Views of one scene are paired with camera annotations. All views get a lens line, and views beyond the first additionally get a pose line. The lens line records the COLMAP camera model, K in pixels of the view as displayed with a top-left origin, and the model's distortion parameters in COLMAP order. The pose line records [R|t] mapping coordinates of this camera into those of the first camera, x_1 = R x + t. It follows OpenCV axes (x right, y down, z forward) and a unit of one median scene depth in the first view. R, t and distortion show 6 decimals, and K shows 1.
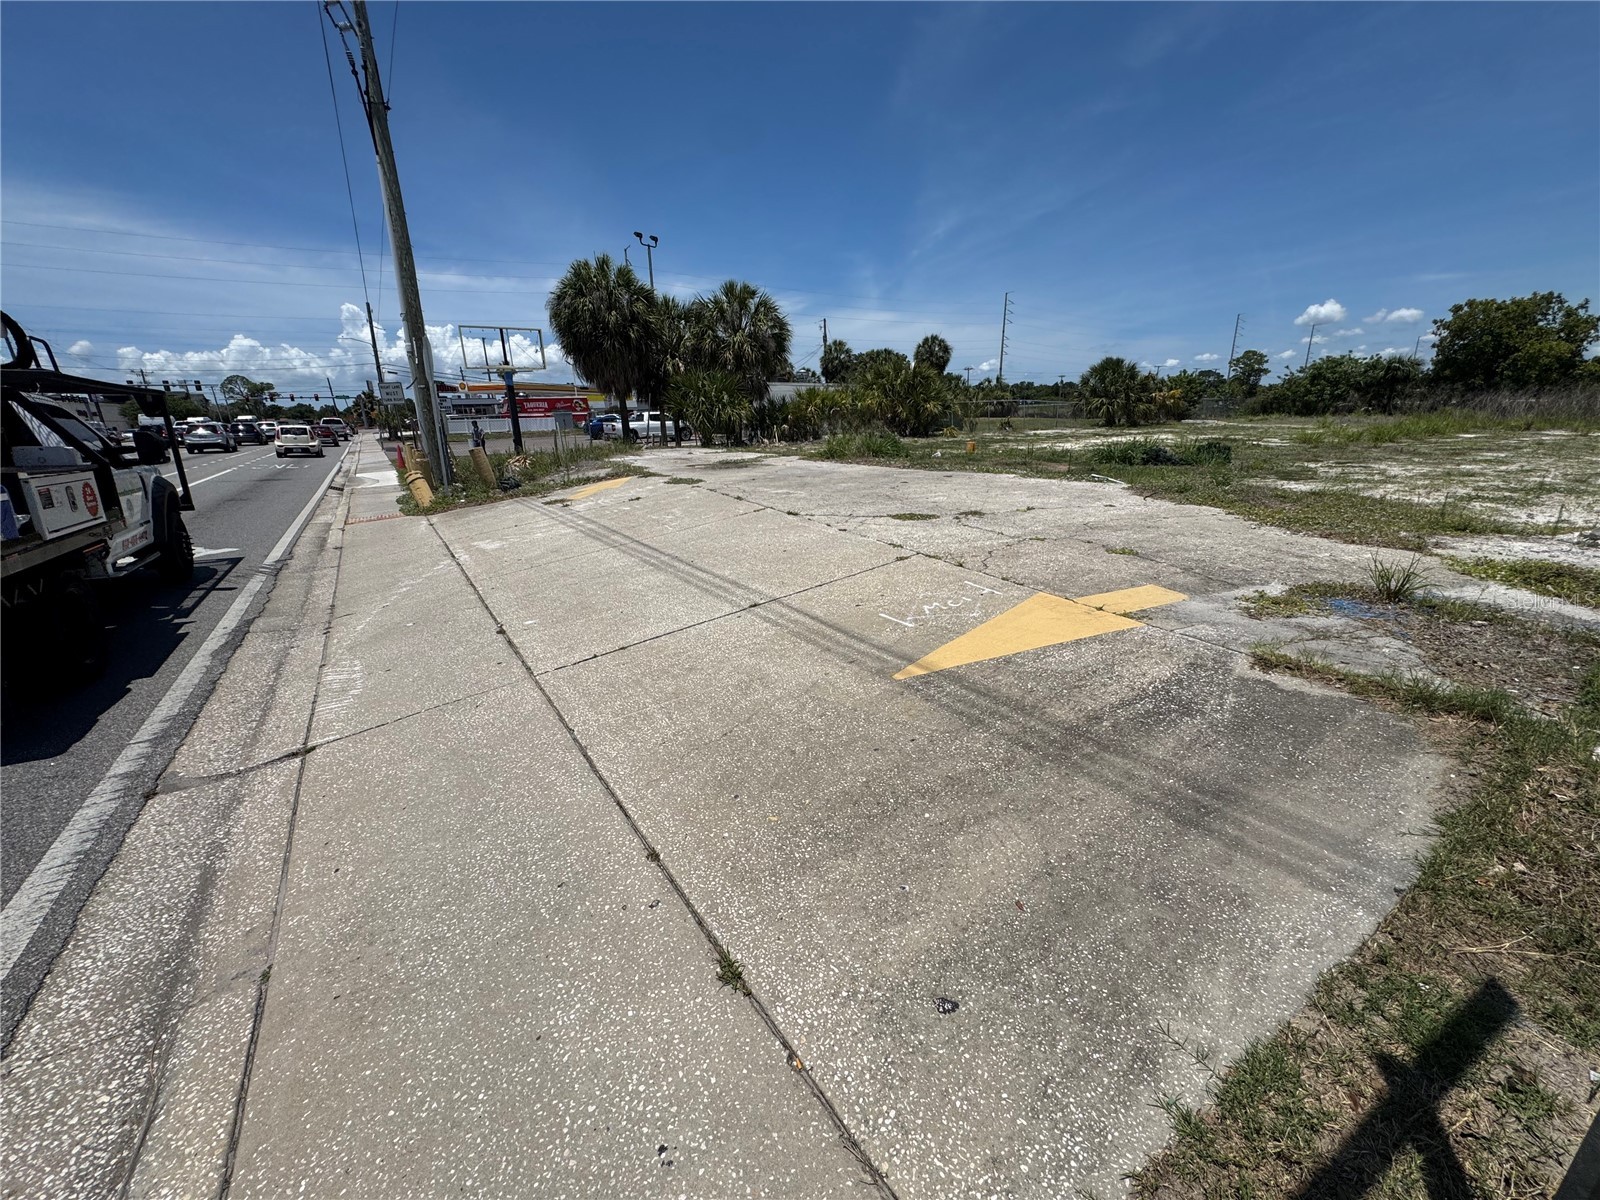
lens RADIAL K [[645.2, 0, 797.0], [0, 645.2, 601.3], [0, 0, 1]] dist [-0.001204, 0.000167]
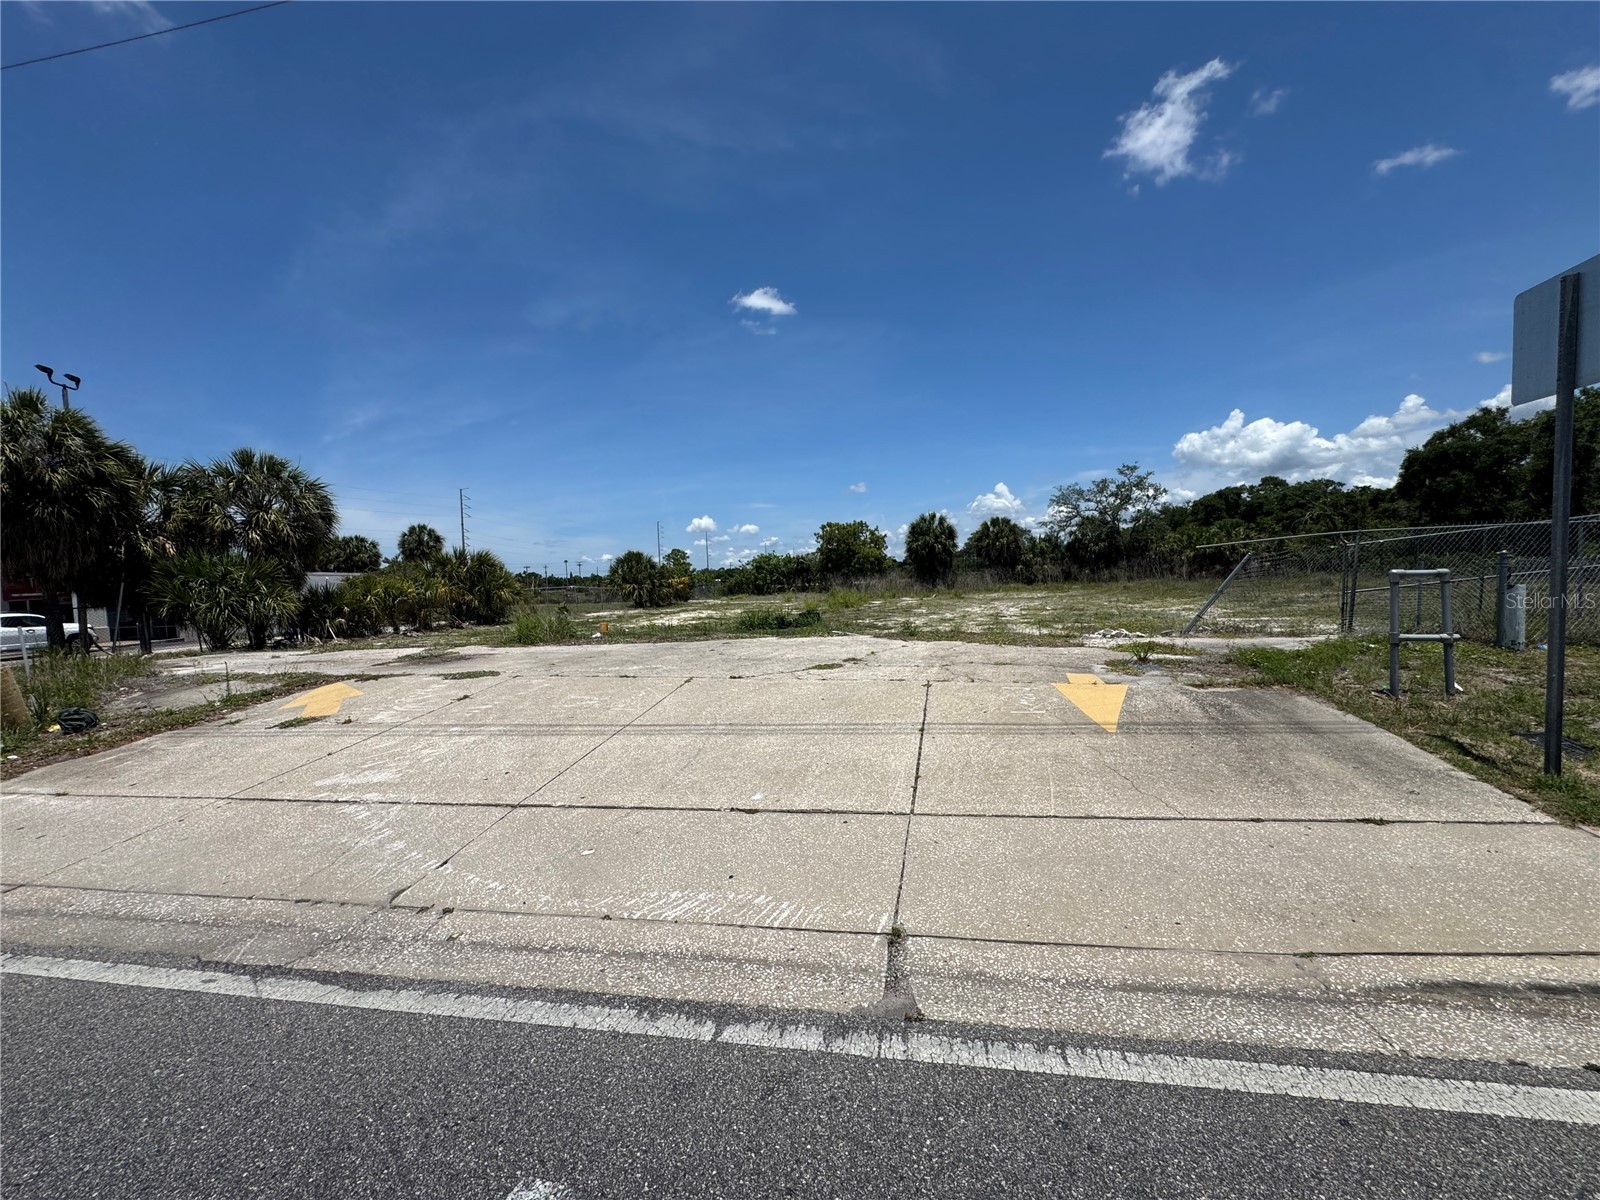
lens RADIAL K [[645.2, 0, 797.0], [0, 645.2, 601.3], [0, 0, 1]] dist [-0.001204, 0.000167]
pose [[0.692894, -0.031443, 0.720354, -0.238182], [0.232025, 0.955633, -0.181467, -0.012722], [-0.682688, 0.292878, 0.669448, 0.057137]]
